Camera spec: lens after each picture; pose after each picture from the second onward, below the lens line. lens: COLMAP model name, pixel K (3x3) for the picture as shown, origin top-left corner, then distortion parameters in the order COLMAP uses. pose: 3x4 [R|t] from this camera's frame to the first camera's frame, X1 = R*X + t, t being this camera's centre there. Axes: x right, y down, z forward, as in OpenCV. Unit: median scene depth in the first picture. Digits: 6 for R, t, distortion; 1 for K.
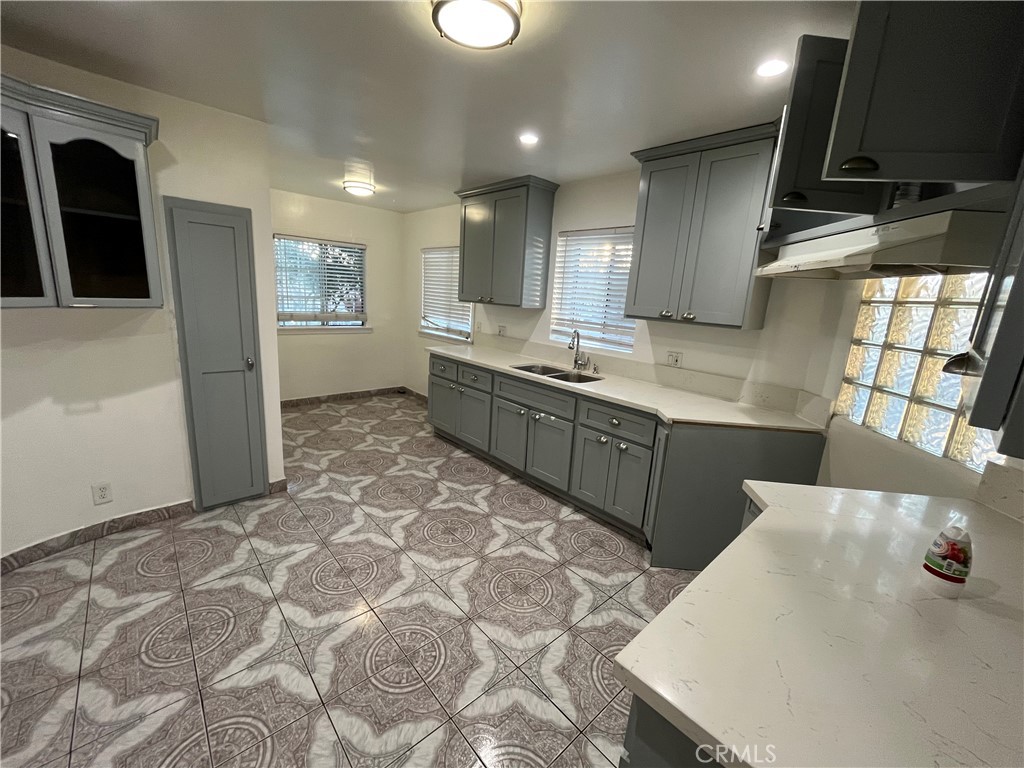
lens RADIAL K [[414.6, 0, 509.1], [0, 414.6, 380.8], [0, 0, 1]] dist [0.001037, -0.000242]
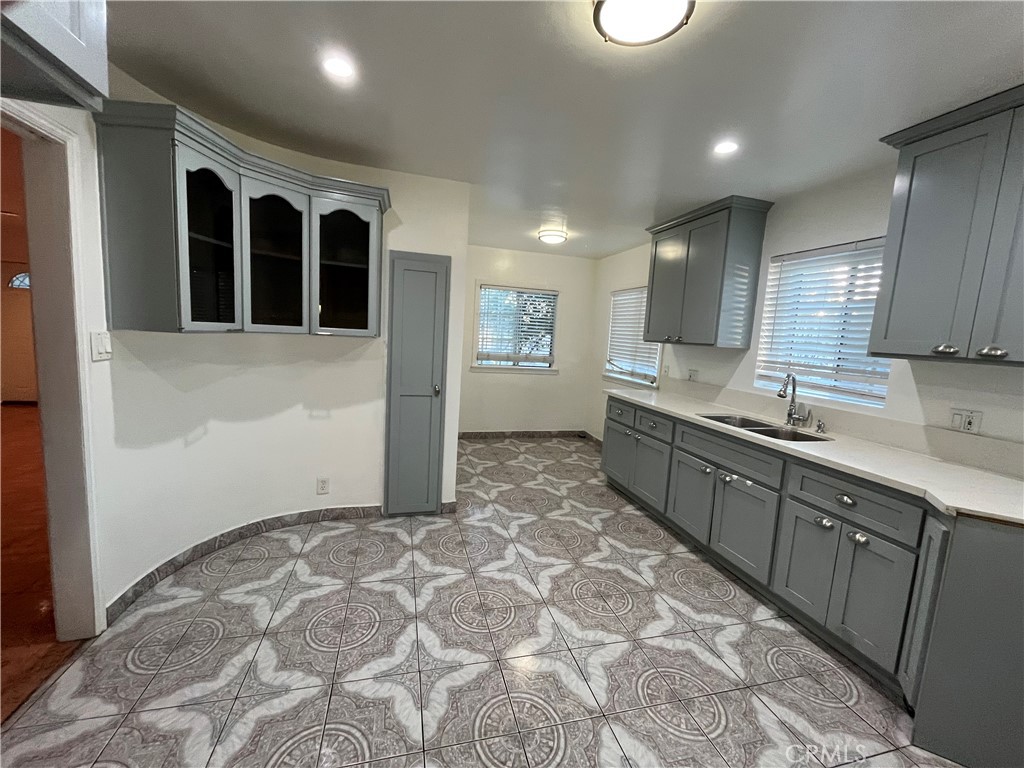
lens RADIAL K [[414.6, 0, 509.1], [0, 414.6, 381.1], [0, 0, 1]] dist [0.001037, -0.000242]
pose [[0.889812, 0.044134, -0.454187, 0.054536], [-0.099565, 0.990109, -0.098851, 0.024842], [0.445332, 0.133180, 0.885405, 0.091660]]
